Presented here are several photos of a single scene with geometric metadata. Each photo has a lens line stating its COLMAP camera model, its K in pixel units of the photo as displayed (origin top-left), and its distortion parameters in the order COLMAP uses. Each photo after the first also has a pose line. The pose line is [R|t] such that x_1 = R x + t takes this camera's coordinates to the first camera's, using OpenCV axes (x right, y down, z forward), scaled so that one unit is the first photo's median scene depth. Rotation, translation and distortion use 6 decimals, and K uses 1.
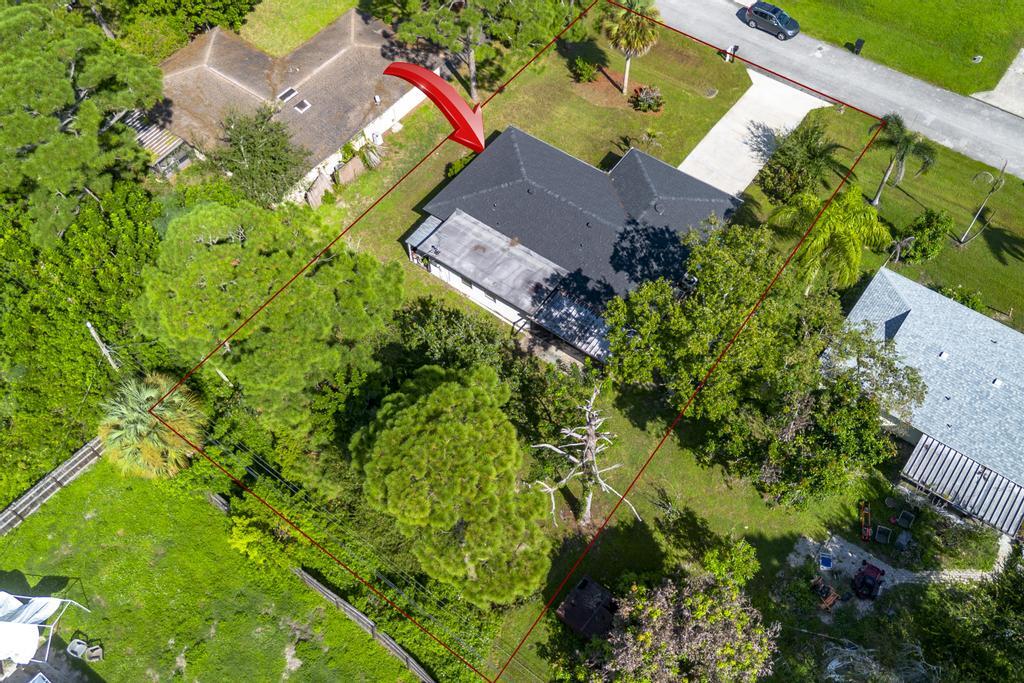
lens RADIAL K [[869.3, 0, 518.8], [0, 869.3, 337.5], [0, 0, 1]] dist [0.054662, -0.035459]
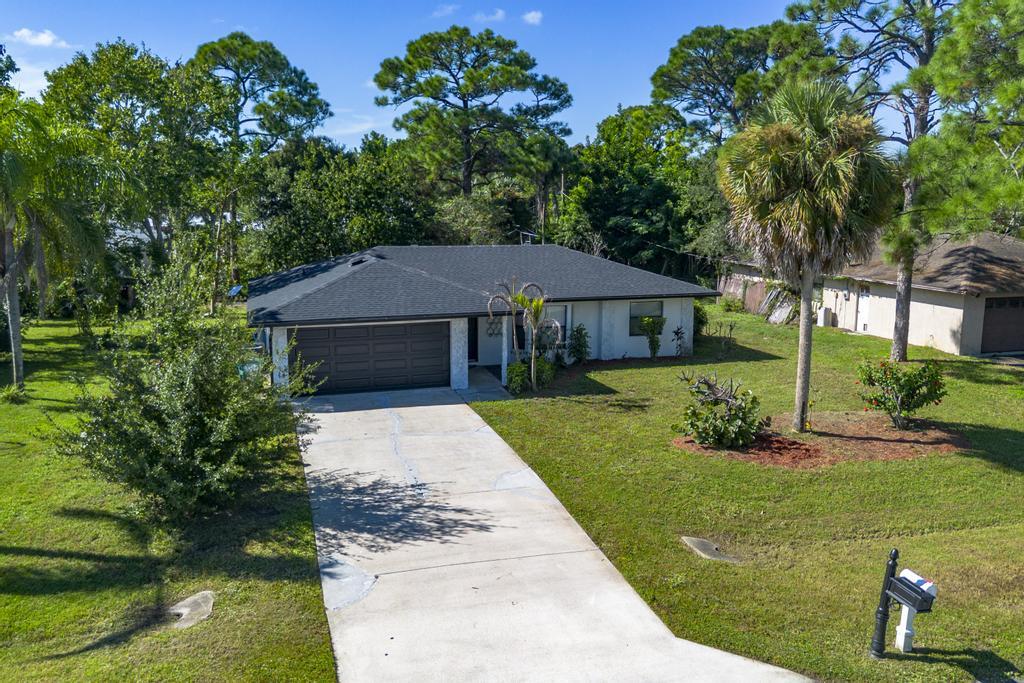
lens RADIAL K [[869.3, 0, 518.6], [0, 869.3, 343.5], [0, 0, 1]] dist [0.054662, -0.035459]
pose [[-0.600144, 0.133882, -0.788608, 0.539611], [-0.664360, 0.465641, 0.584641, -0.510495], [0.445481, 0.874788, -0.190506, 1.204448]]
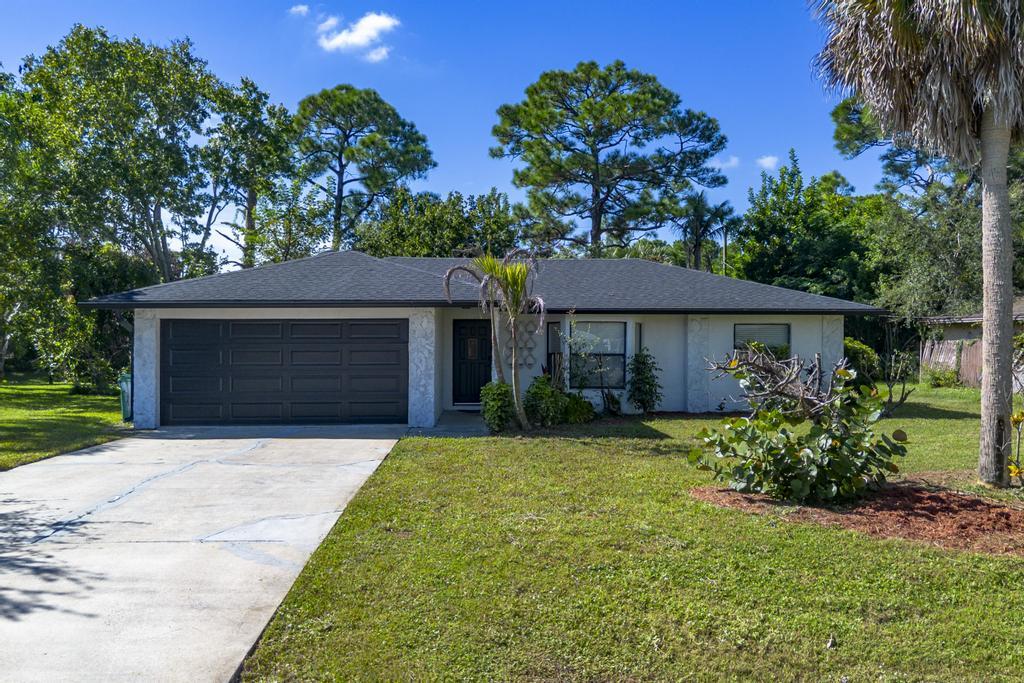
lens RADIAL K [[869.3, 0, 516.2], [0, 869.3, 341.2], [0, 0, 1]] dist [0.054662, -0.035459]
pose [[-0.786383, -0.000111, -0.617739, 0.337883], [-0.513280, 0.556538, 0.653306, -0.426011], [0.343722, 0.830822, -0.437709, 1.241523]]
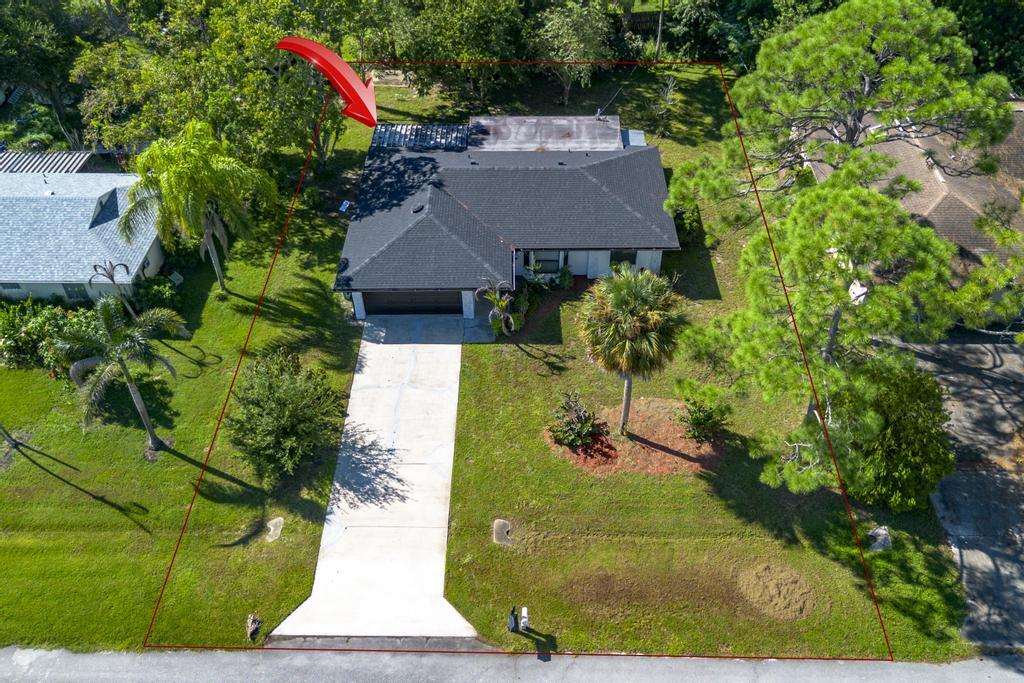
lens RADIAL K [[869.3, 0, 517.3], [0, 869.3, 334.2], [0, 0, 1]] dist [0.054662, -0.035459]
pose [[-0.813818, 0.402135, -0.419509, 0.471927], [-0.474435, -0.042902, 0.879245, -0.902317], [0.335577, 0.914575, 0.225701, 0.966876]]
